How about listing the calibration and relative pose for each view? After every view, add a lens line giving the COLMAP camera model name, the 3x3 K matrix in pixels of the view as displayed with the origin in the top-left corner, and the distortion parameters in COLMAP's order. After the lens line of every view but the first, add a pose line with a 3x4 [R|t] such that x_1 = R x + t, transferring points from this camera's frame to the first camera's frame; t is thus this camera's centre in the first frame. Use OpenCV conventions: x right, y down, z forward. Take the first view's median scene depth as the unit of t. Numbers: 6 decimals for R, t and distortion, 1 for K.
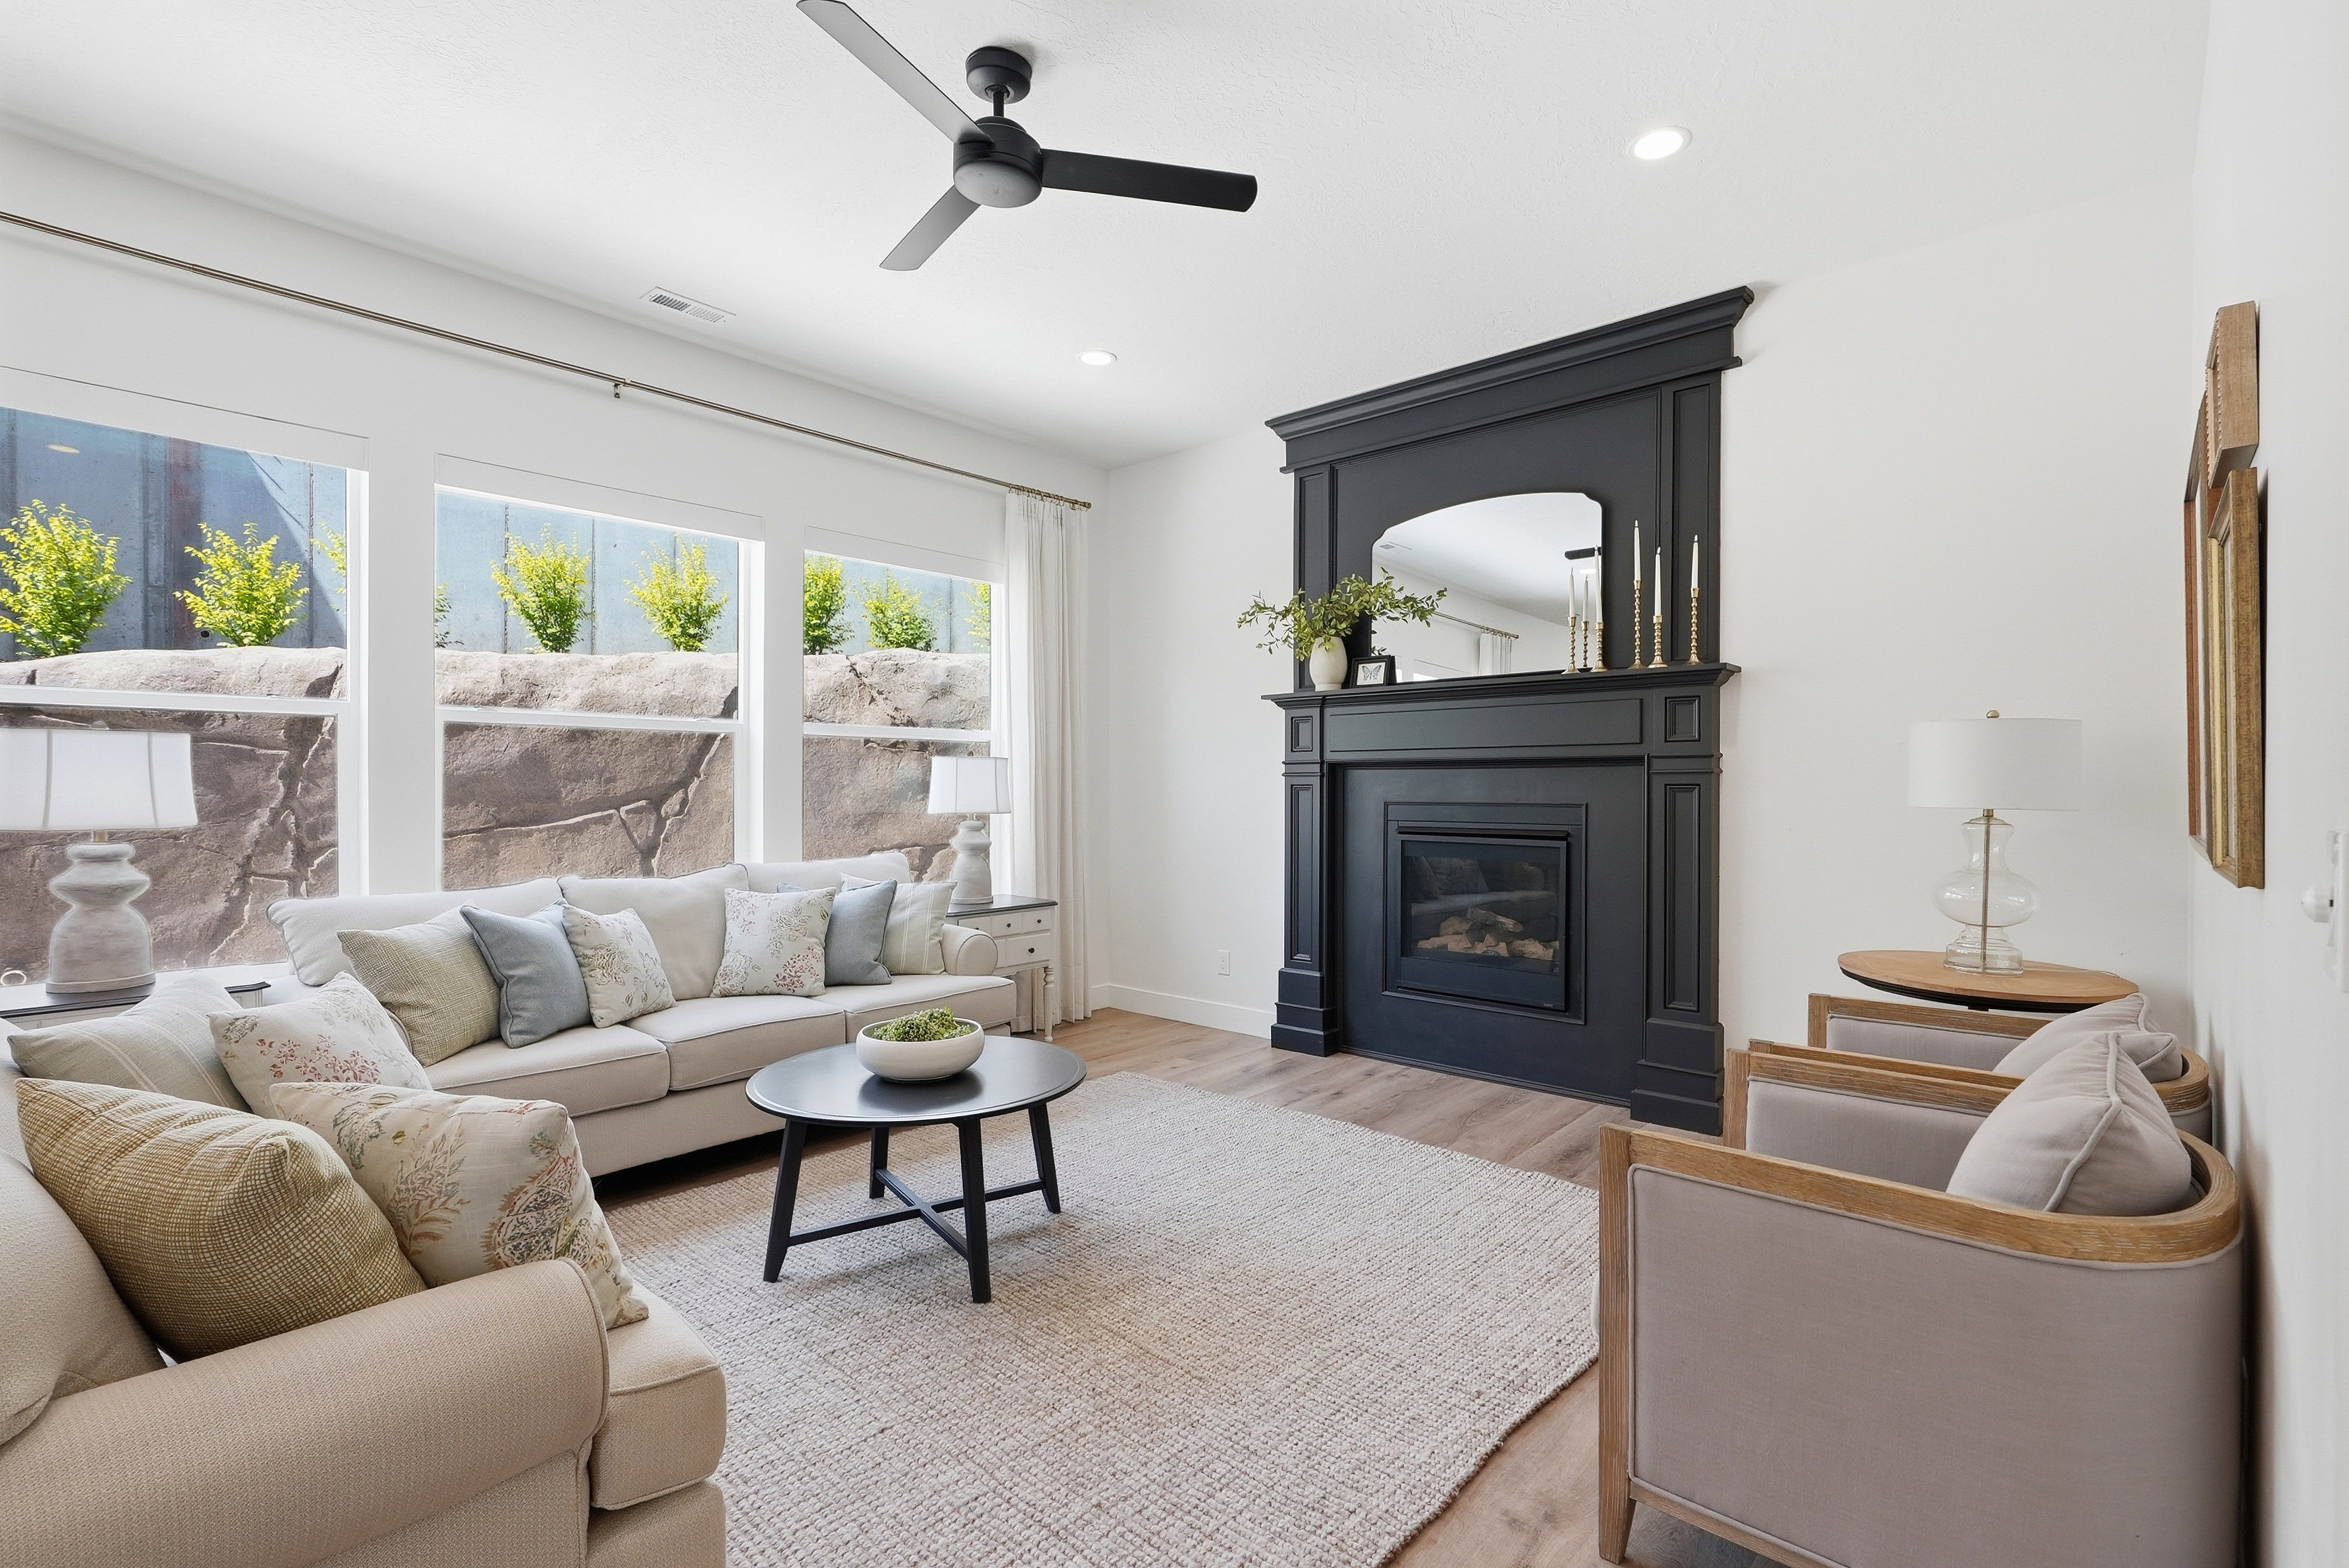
lens RADIAL K [[1068.3, 0, 1188.0], [0, 1068.3, 794.4], [0, 0, 1]] dist [-0.008113, 0.001033]
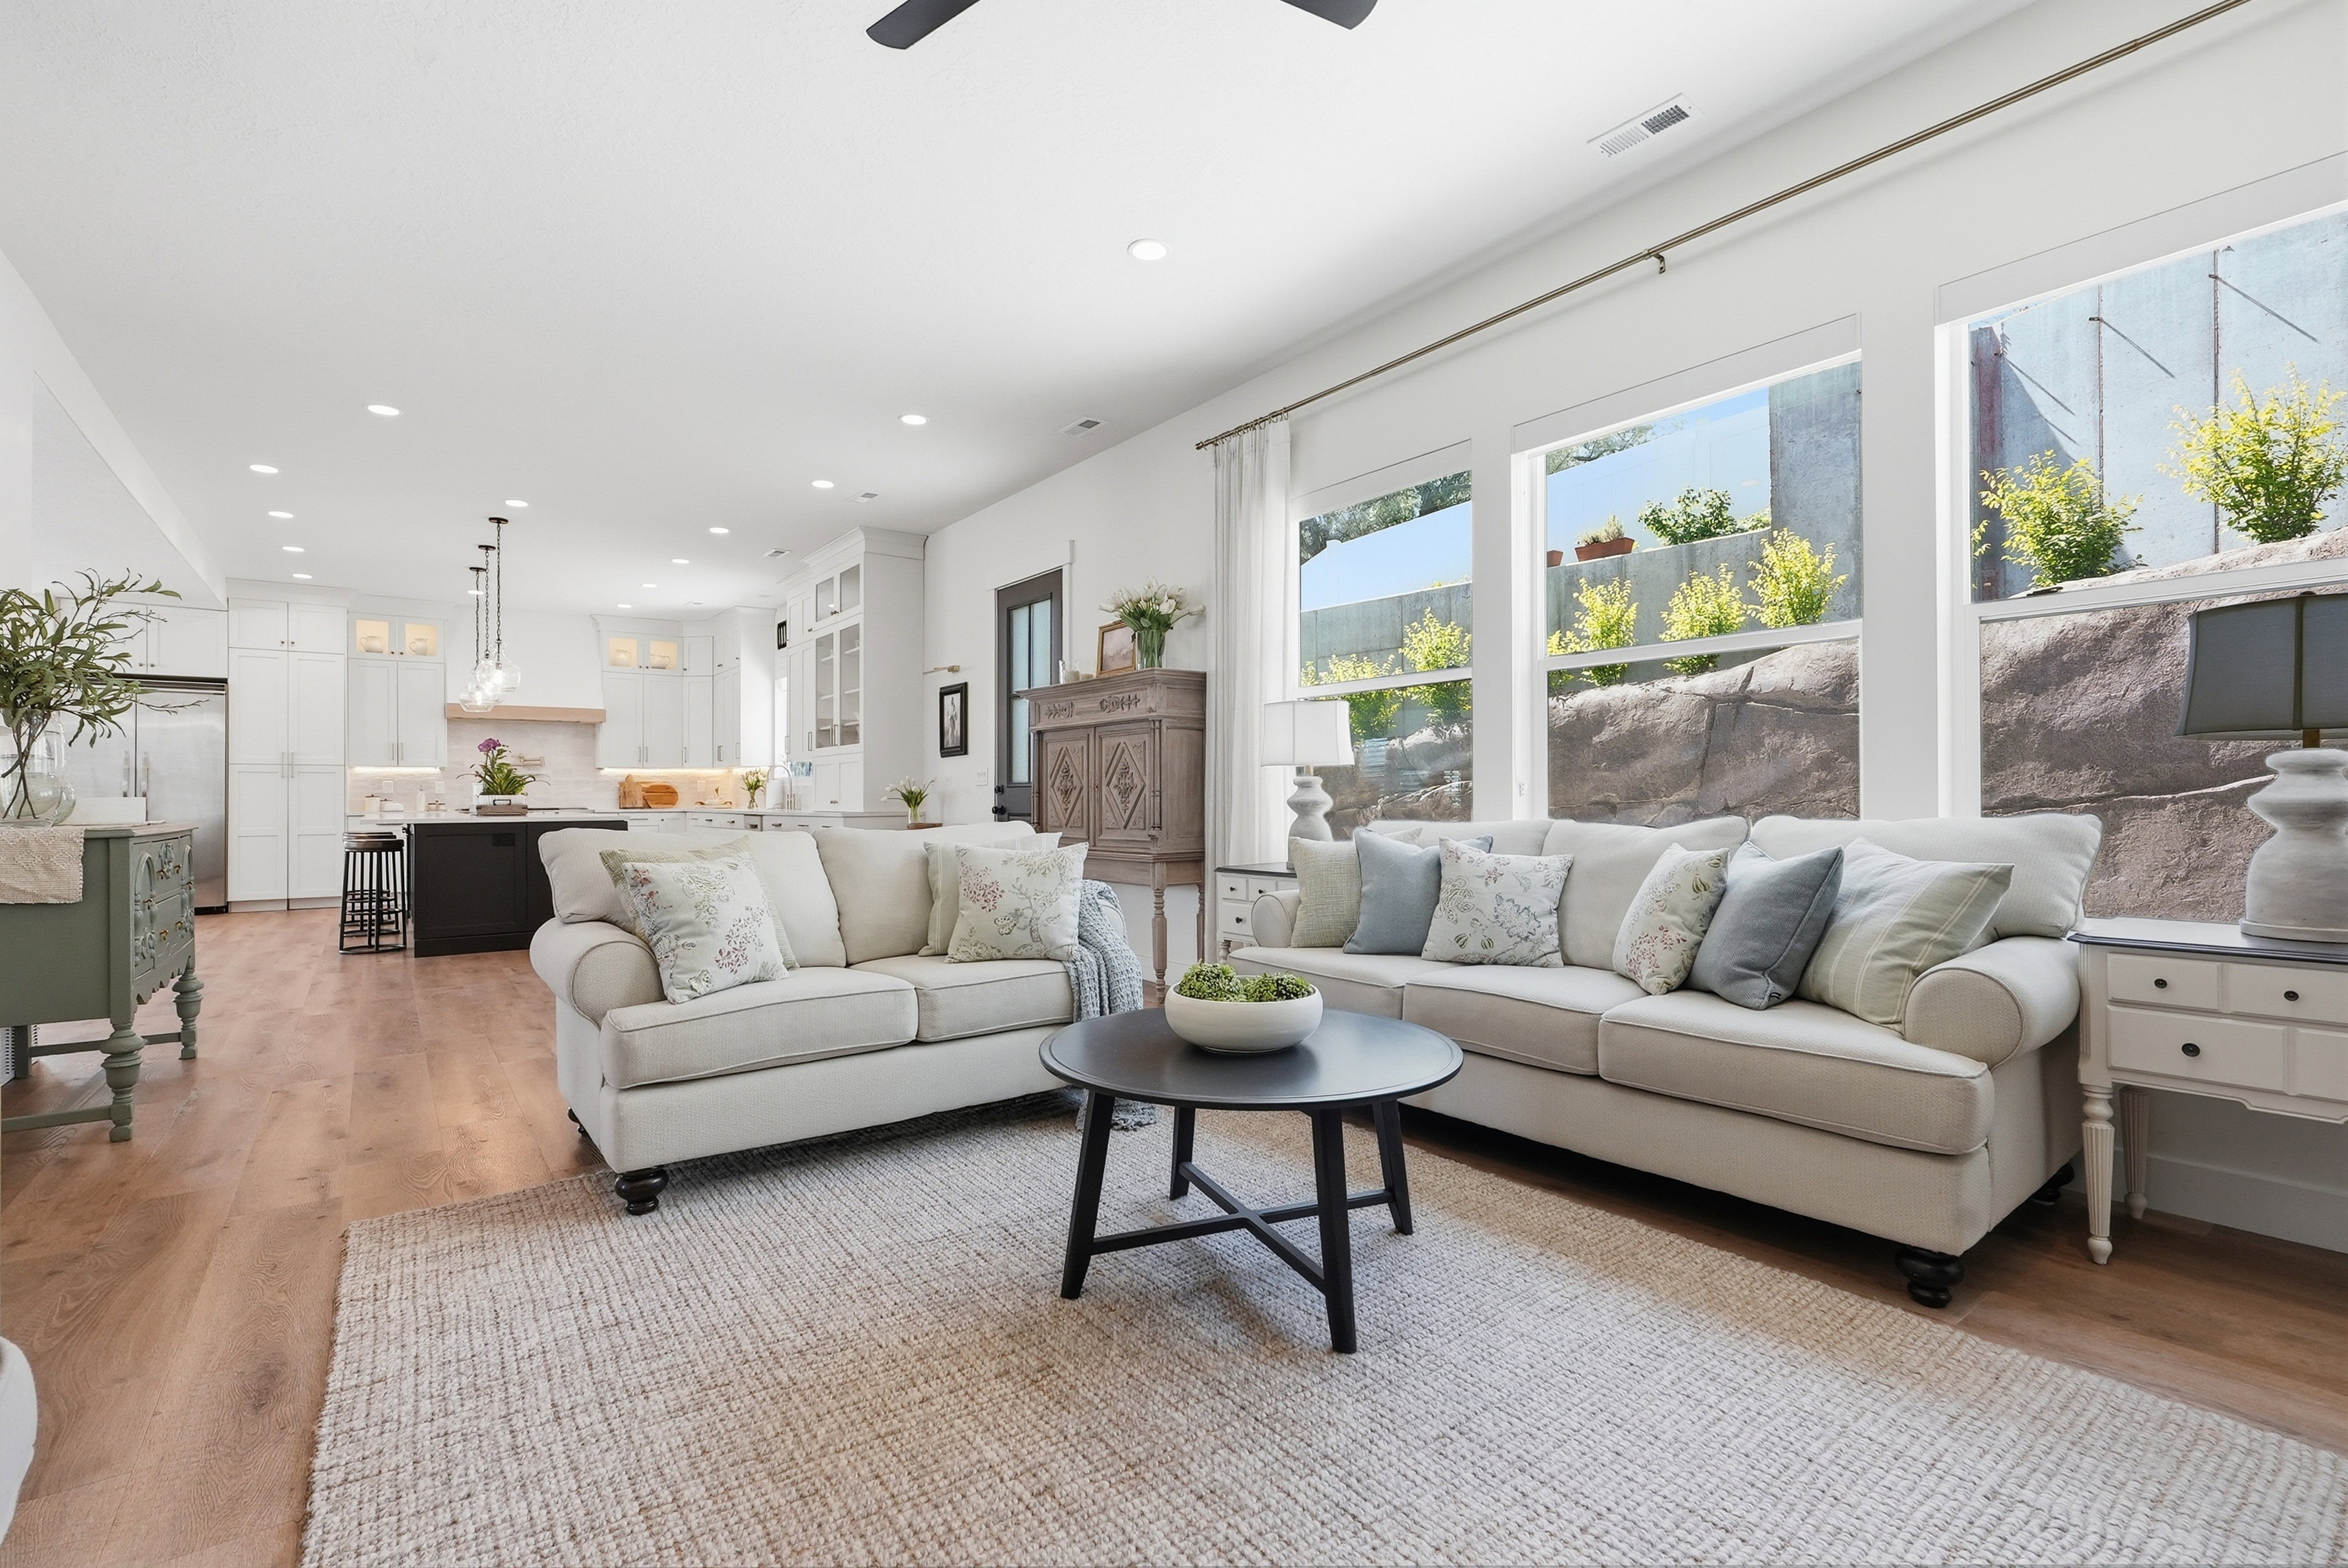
lens RADIAL K [[1067.9, 0, 1187.5], [0, 1067.9, 794.3], [0, 0, 1]] dist [-0.008113, 0.001033]
pose [[-0.190828, -0.003482, -0.981617, 0.309061], [-0.002185, 0.999993, -0.003122, 0.044518], [0.981621, 0.001549, -0.190835, 0.636426]]
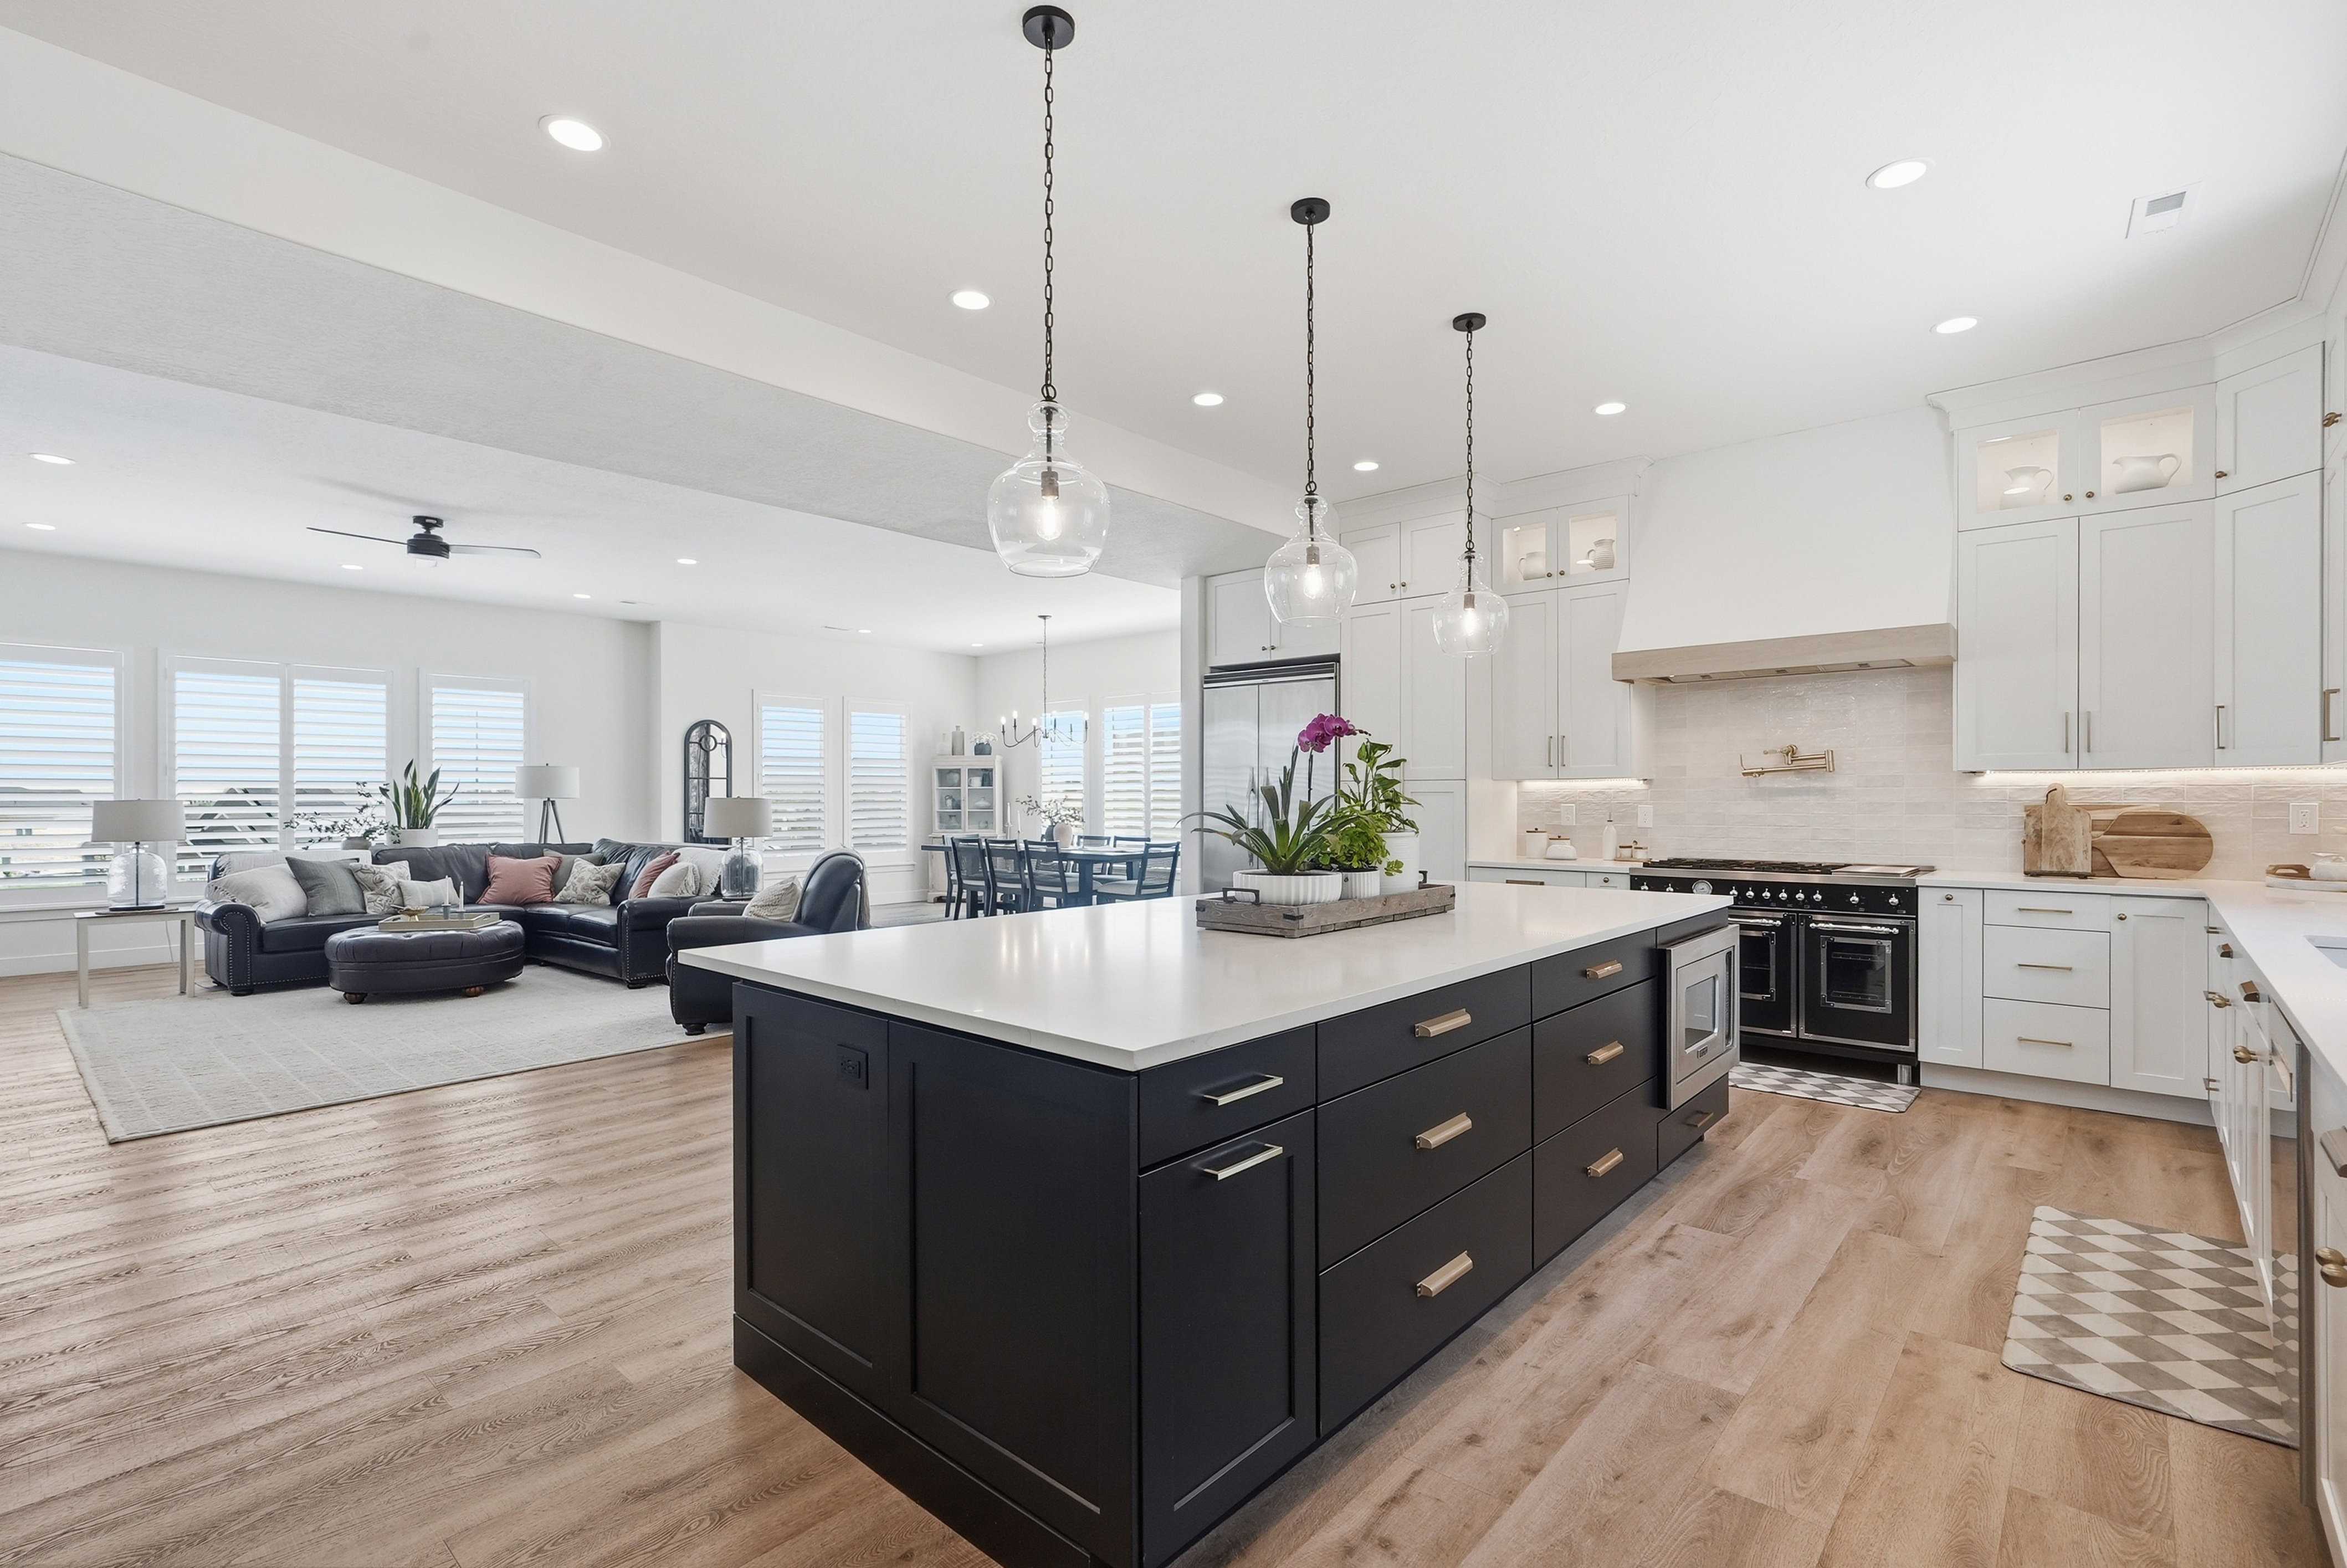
lens RADIAL K [[1067.5, 0, 1187.0], [0, 1067.5, 794.3], [0, 0, 1]] dist [-0.008113, 0.001033]
pose [[-0.999994, 0.001050, -0.003199, -1.085855], [0.001034, 0.999988, 0.004858, -0.004453], [0.003204, 0.004855, -0.999983, -0.151374]]
